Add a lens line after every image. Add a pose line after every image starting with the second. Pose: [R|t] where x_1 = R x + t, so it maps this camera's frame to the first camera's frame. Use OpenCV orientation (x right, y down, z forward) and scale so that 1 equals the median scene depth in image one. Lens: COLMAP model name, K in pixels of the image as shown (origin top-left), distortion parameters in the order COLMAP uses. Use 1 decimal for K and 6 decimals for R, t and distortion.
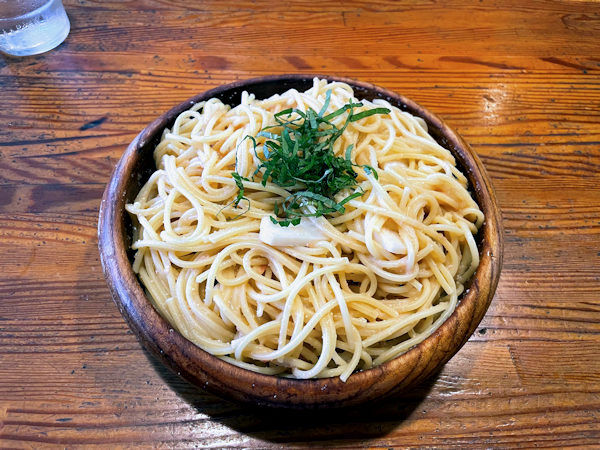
lens RADIAL K [[472.1, 0, 300.0], [0, 472.1, 225.0], [0, 0, 1]] dist [0.067455, -0.129266]
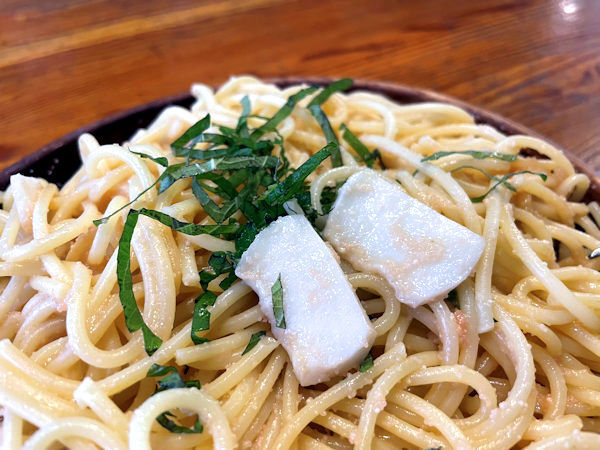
lens RADIAL K [[472.1, 0, 300.0], [0, 472.1, 225.0], [0, 0, 1]] dist [0.067455, -0.129266]
pose [[0.846894, -0.374605, 0.377414, -0.168528], [0.436045, 0.895445, -0.089679, -0.069680], [-0.304360, 0.240518, 0.921692, 0.590809]]
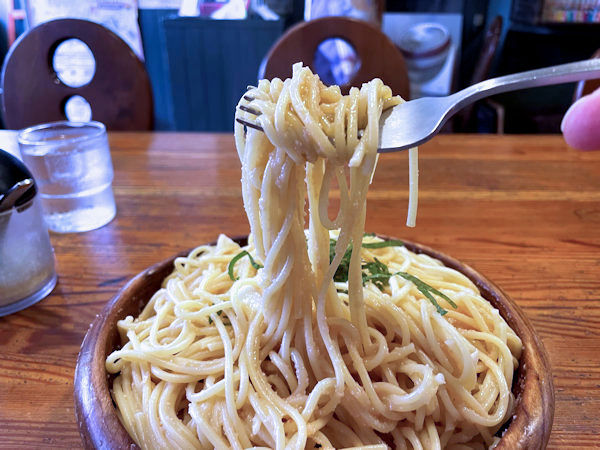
lens RADIAL K [[472.1, 0, 300.0], [0, 472.1, 225.0], [0, 0, 1]] dist [0.067455, -0.129266]
pose [[0.997116, 0.002749, -0.075844, 0.056282], [-0.041011, 0.860392, -0.507981, 0.261701], [0.063860, 0.509626, 0.858023, 0.139443]]
